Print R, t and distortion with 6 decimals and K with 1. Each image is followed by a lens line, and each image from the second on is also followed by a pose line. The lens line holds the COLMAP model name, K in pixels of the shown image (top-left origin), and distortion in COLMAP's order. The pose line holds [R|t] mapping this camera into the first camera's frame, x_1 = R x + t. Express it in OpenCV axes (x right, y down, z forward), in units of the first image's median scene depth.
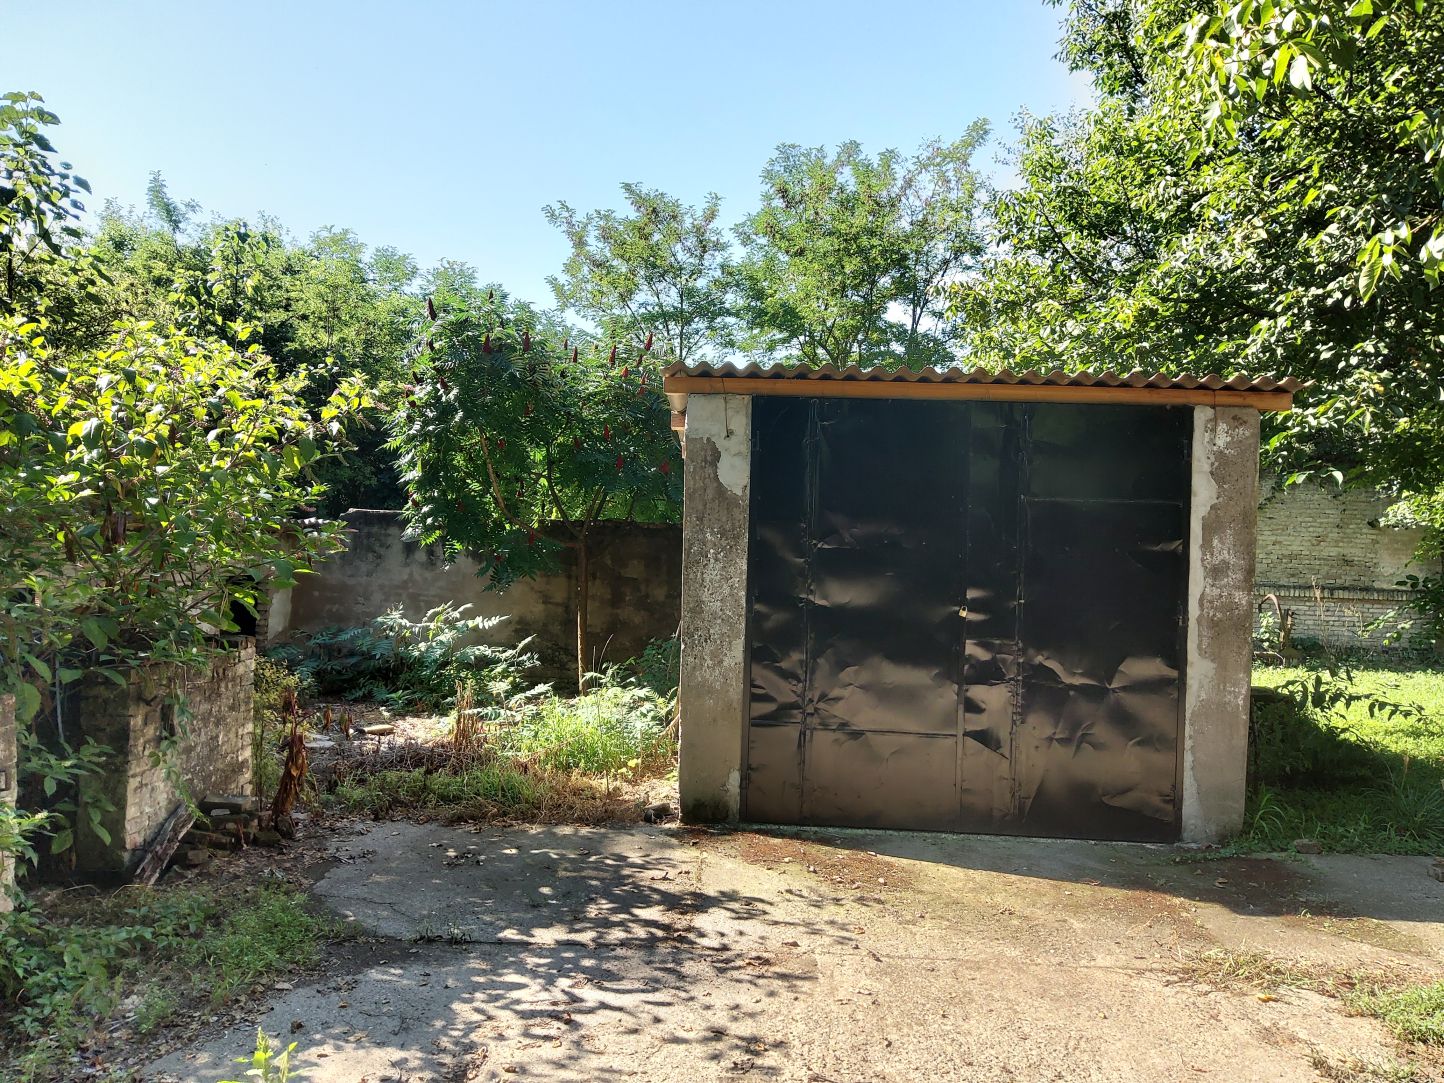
lens RADIAL K [[1093.1, 0, 649.1], [0, 1093.1, 545.5], [0, 0, 1]] dist [0.180699, -0.357720]
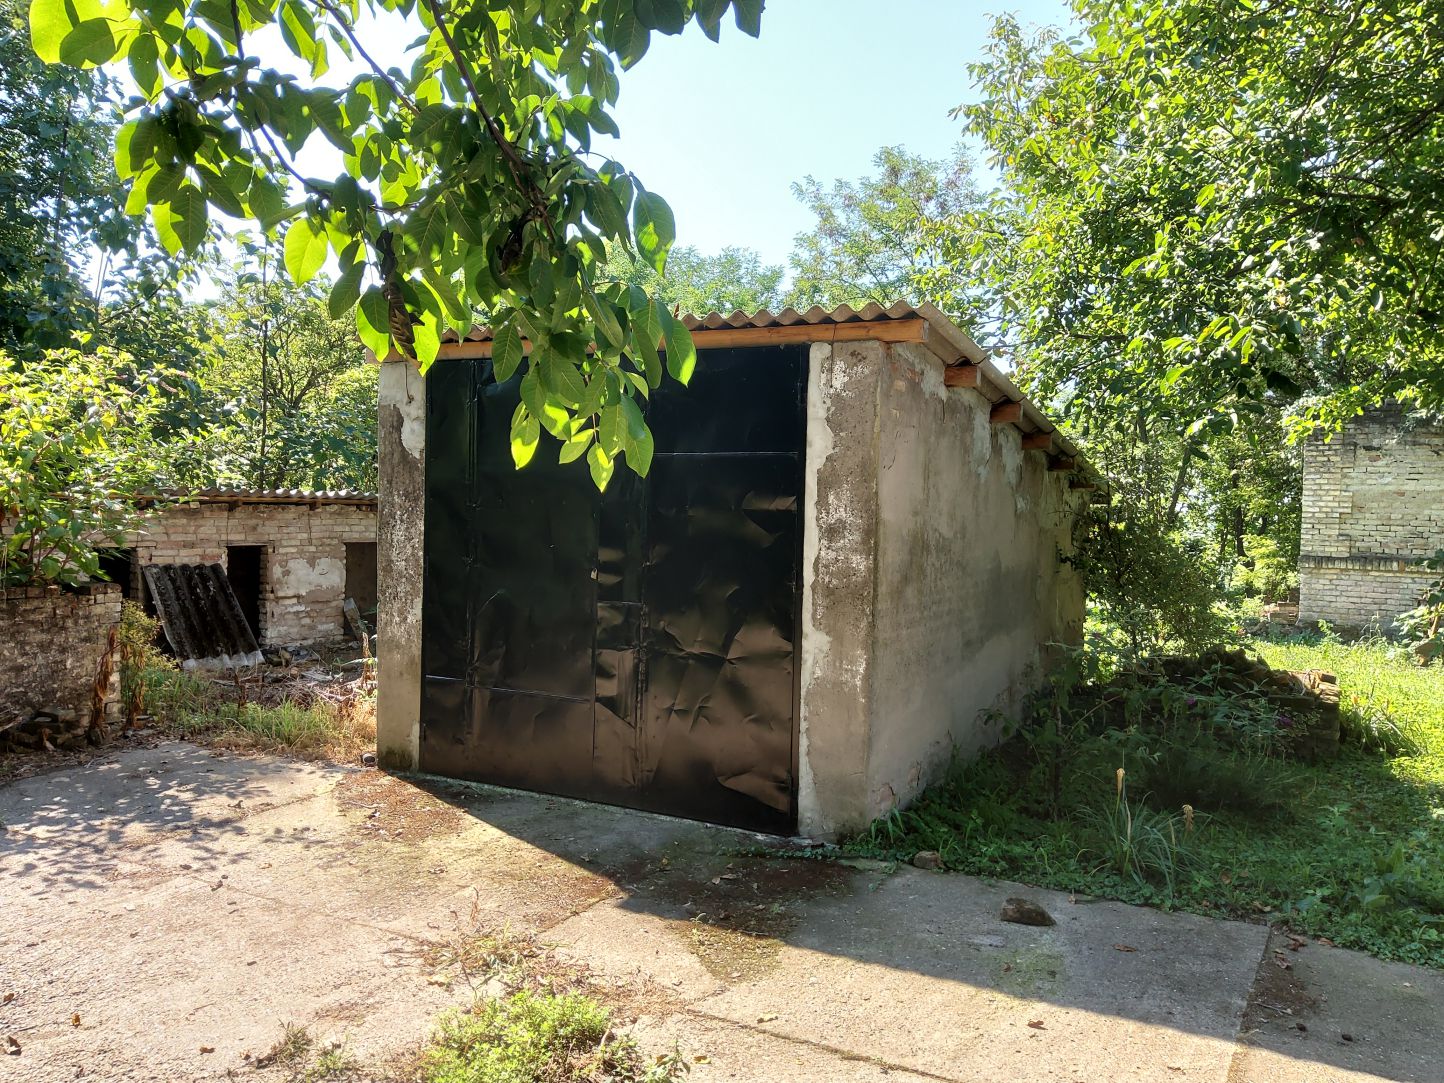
lens RADIAL K [[1095.7, 0, 722.0], [0, 1095.7, 541.5], [0, 0, 1]] dist [0.043305, -0.045286]
pose [[0.901694, 0.004367, -0.432353, 0.799744], [0.001075, 0.999923, 0.012342, 0.020136], [0.432373, -0.011594, 0.901620, 0.189221]]
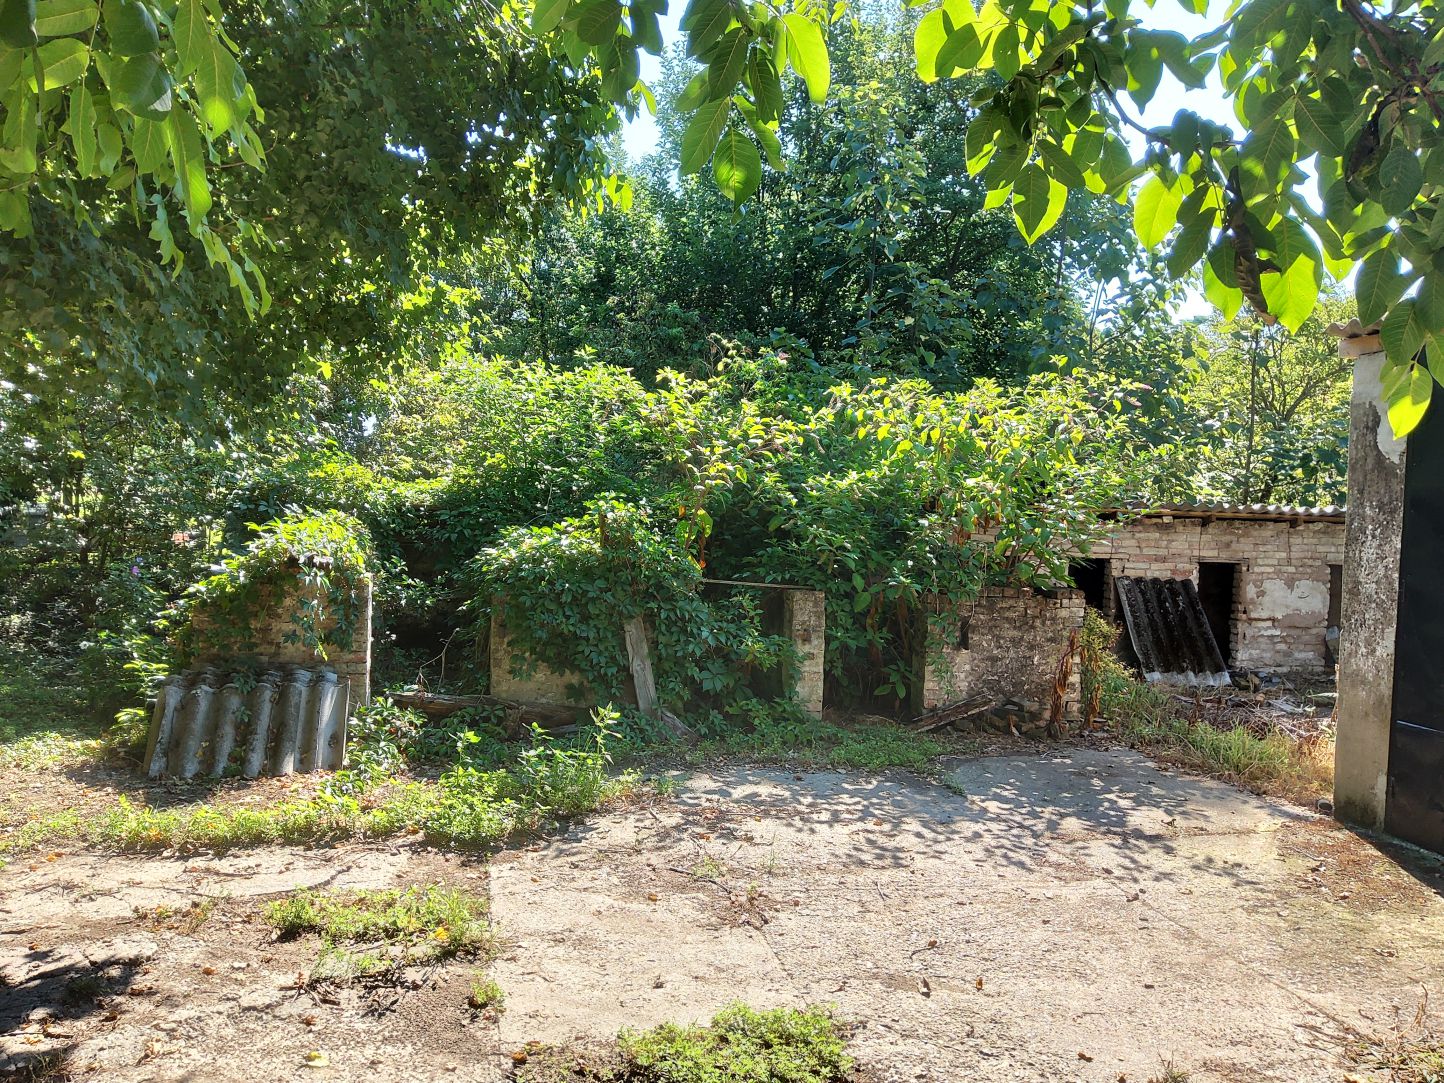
lens RADIAL K [[1101.4, 0, 722.0], [0, 1101.4, 541.5], [0, 0, 1]] dist [0.024539, -0.047737]
pose [[0.262646, 0.014381, -0.964785, 0.803833], [-0.032787, 0.999445, 0.005972, 0.029514], [0.964335, 0.030064, 0.262972, 0.250785]]
